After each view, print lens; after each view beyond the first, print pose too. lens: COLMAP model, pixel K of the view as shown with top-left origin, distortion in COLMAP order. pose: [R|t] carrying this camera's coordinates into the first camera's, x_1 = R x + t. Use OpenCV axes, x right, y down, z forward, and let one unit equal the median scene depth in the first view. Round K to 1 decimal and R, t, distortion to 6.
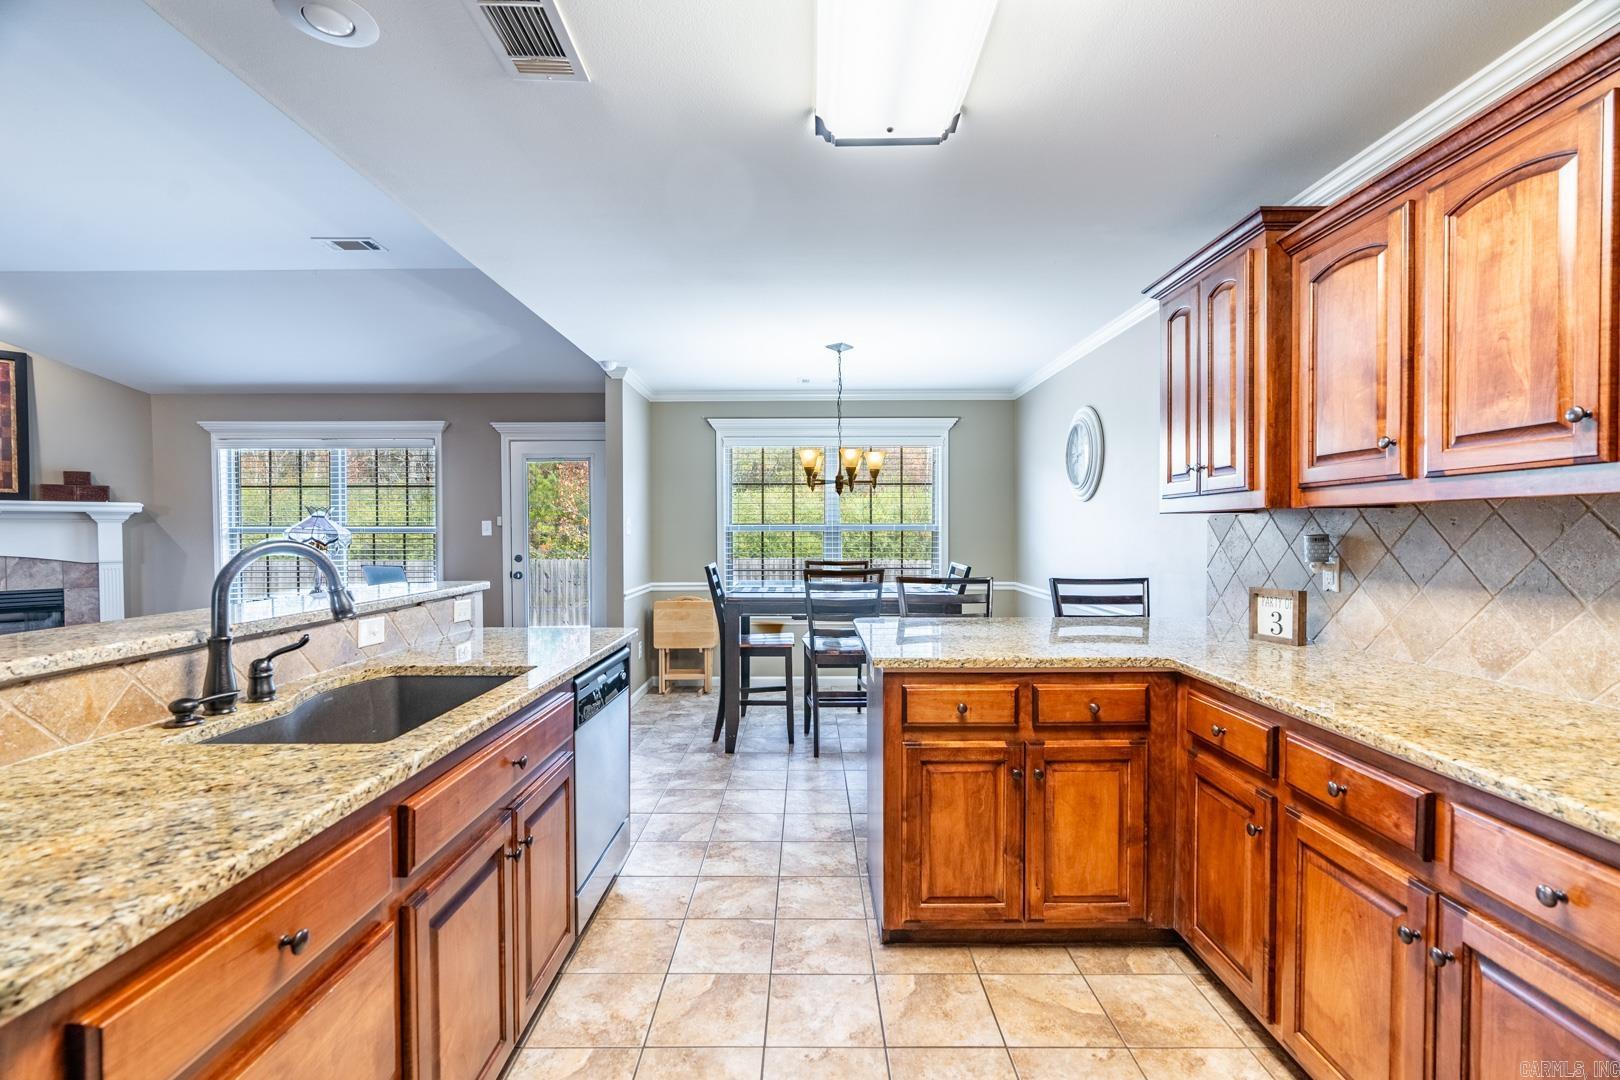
lens RADIAL K [[728.8, 0, 806.3], [0, 728.8, 540.6], [0, 0, 1]] dist [-0.016322, 0.006632]
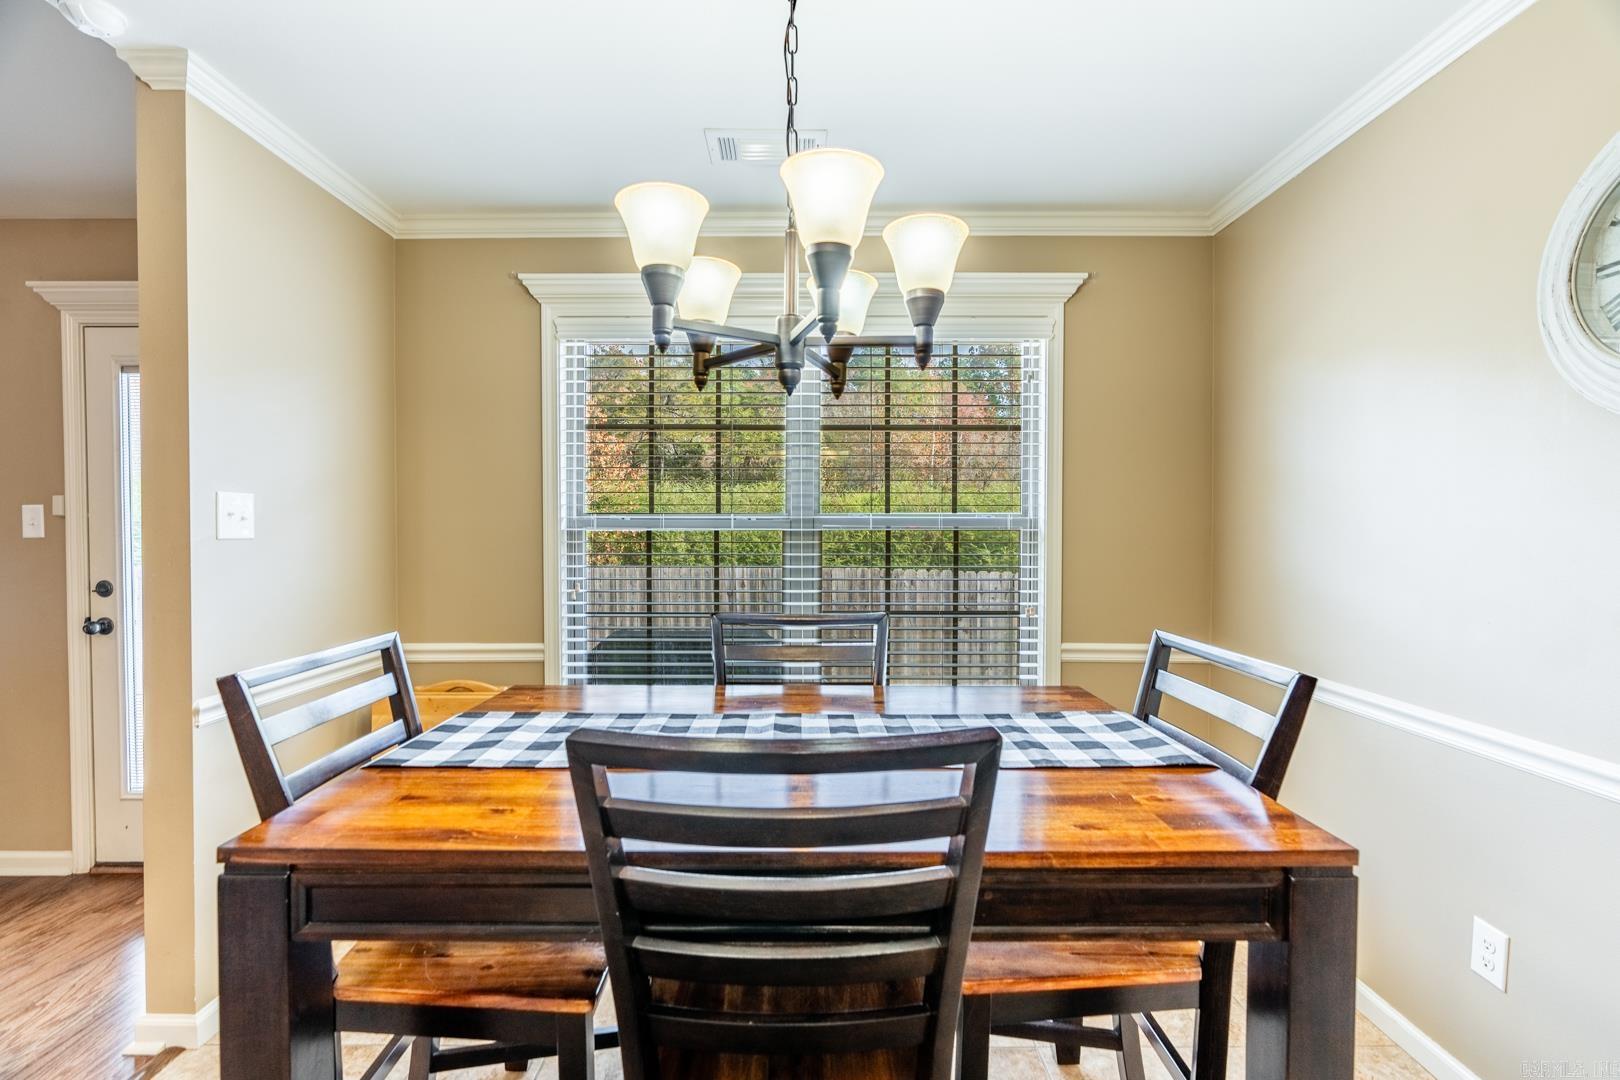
lens RADIAL K [[743.9, 0, 804.2], [0, 743.9, 539.8], [0, 0, 1]] dist [-0.005019, -0.000362]
pose [[0.999997, 0.001477, 0.001807, 0.104247], [-0.001479, 0.999998, 0.001255, -0.019525], [-0.001805, -0.001258, 0.999998, 1.515642]]
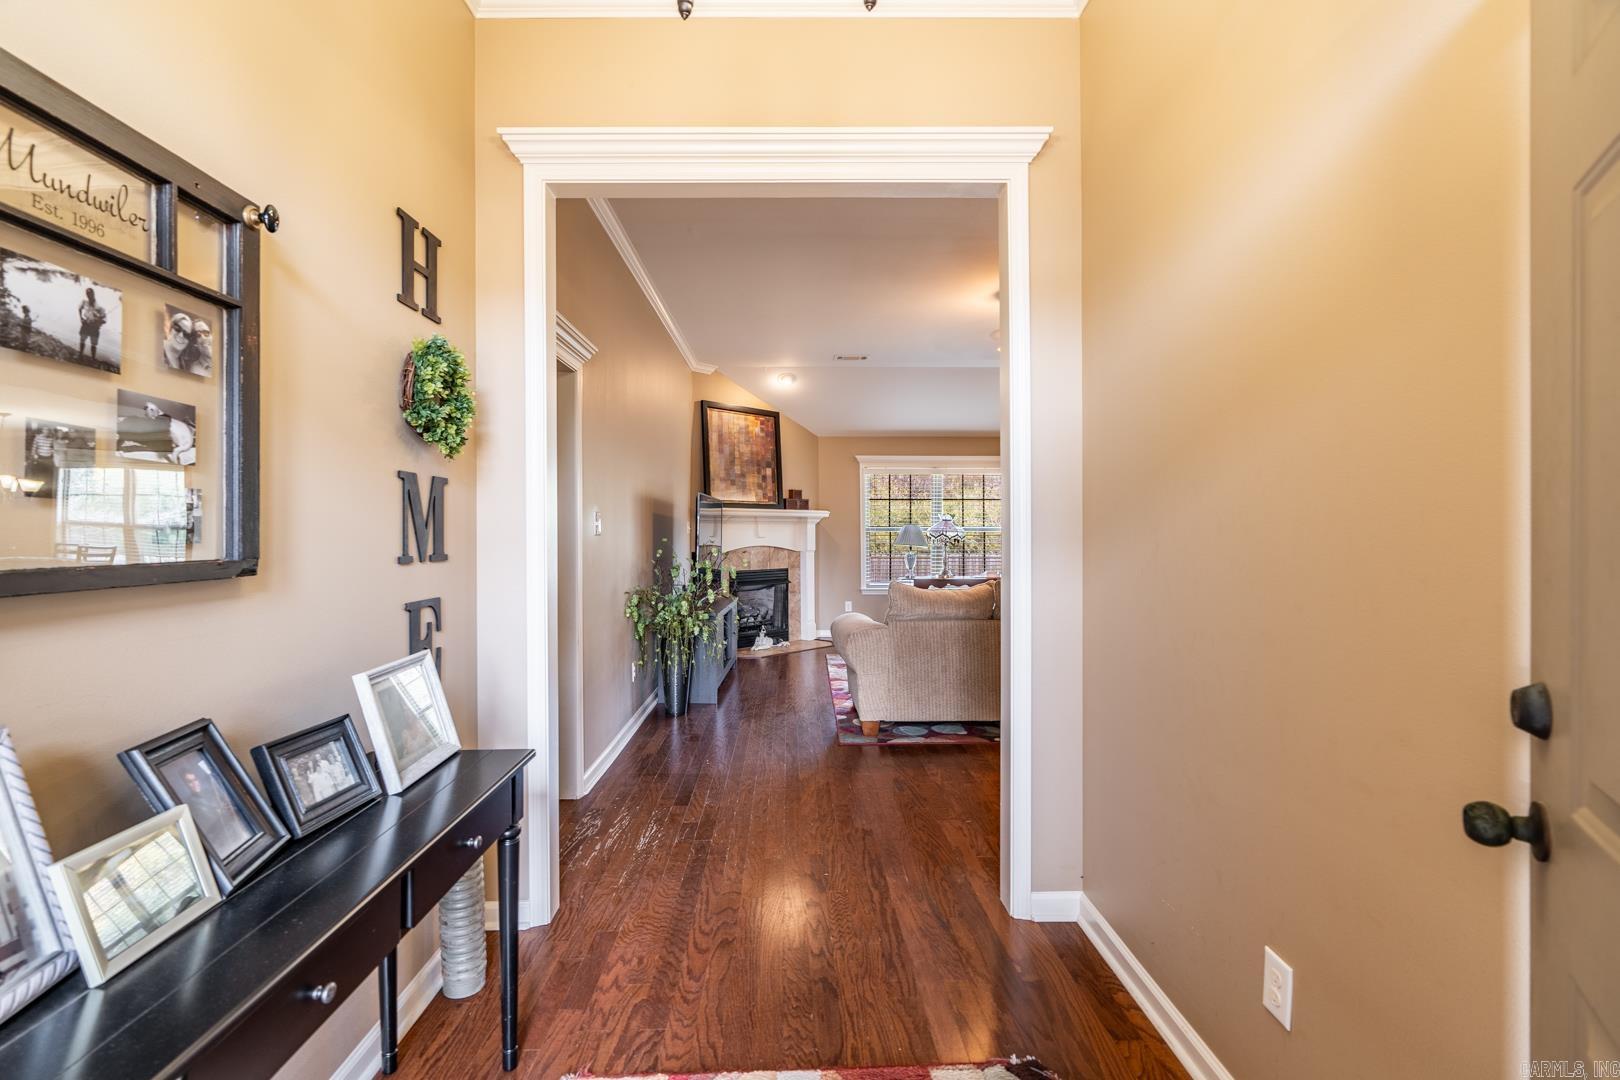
lens RADIAL K [[728.8, 0, 806.3], [0, 728.8, 540.6], [0, 0, 1]] dist [-0.016322, 0.006632]
pose [[0.999748, -0.003677, 0.022147, -2.671480], [0.003877, 0.999952, -0.009013, 0.060364], [-0.022112, 0.009096, 0.999714, -1.339117]]
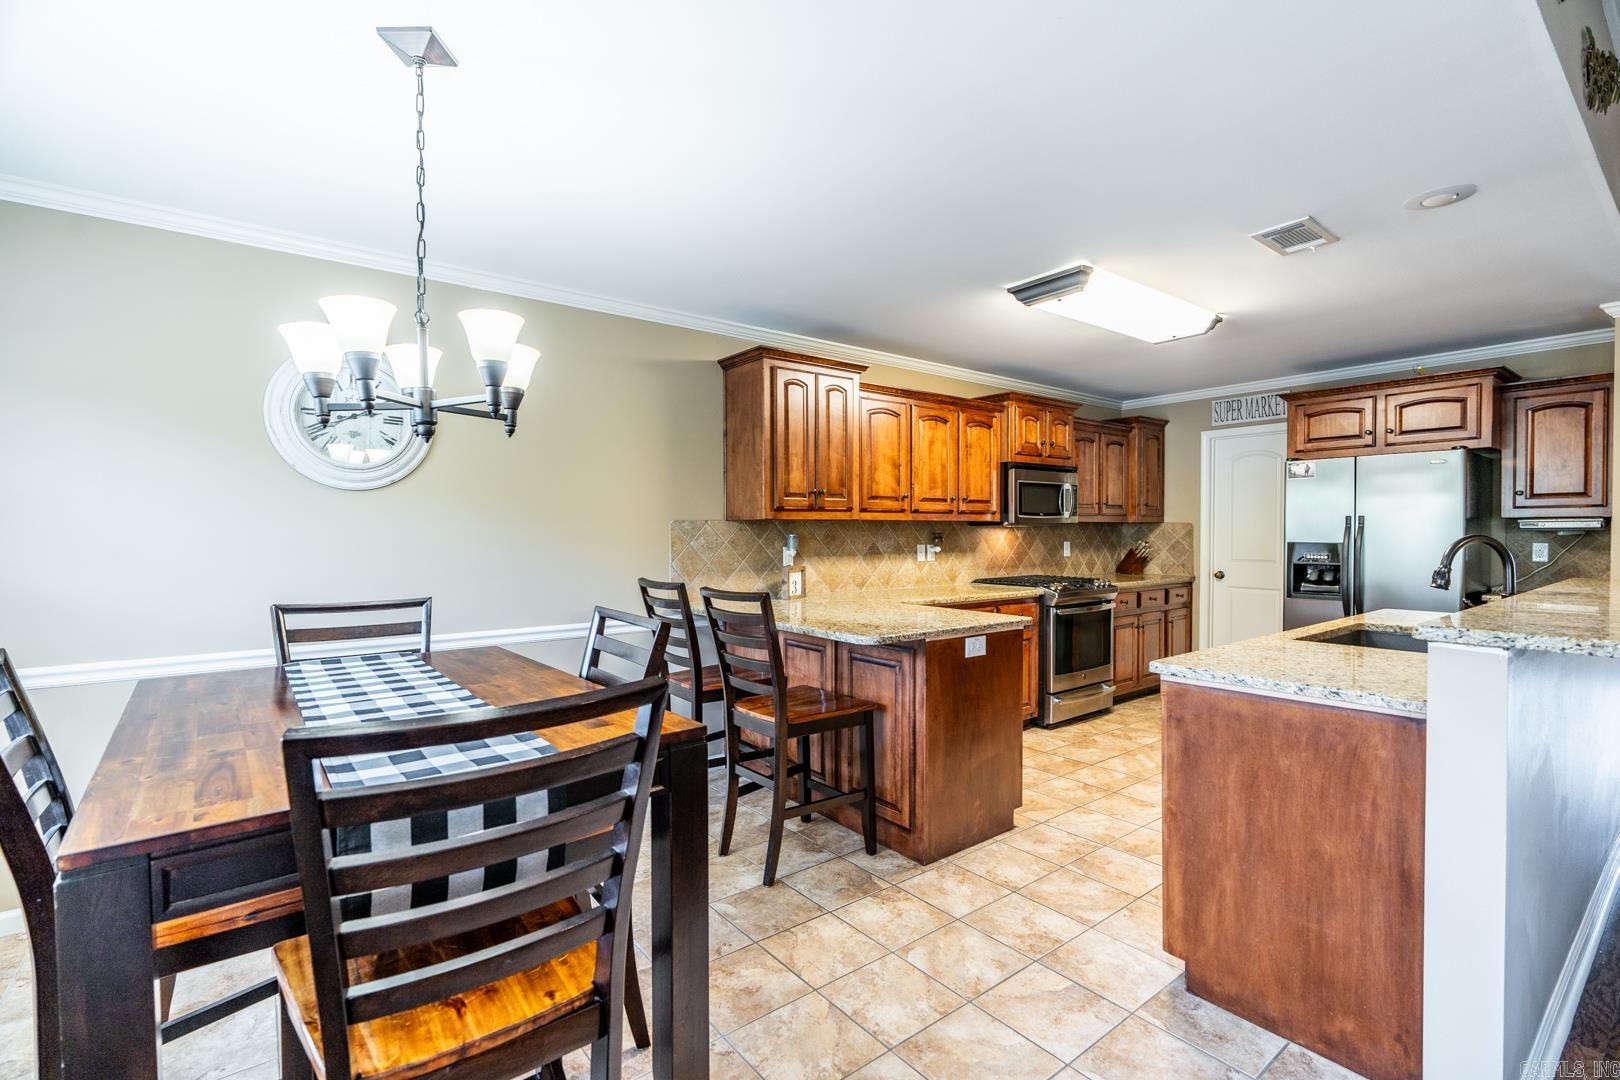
lens RADIAL K [[728.8, 0, 806.3], [0, 728.8, 540.6], [0, 0, 1]] dist [-0.016322, 0.006632]
pose [[-0.611929, -0.009172, 0.790860, -0.783771], [0.014865, 0.999623, 0.023095, -0.036260], [-0.790773, 0.025889, -0.611561, 2.250064]]
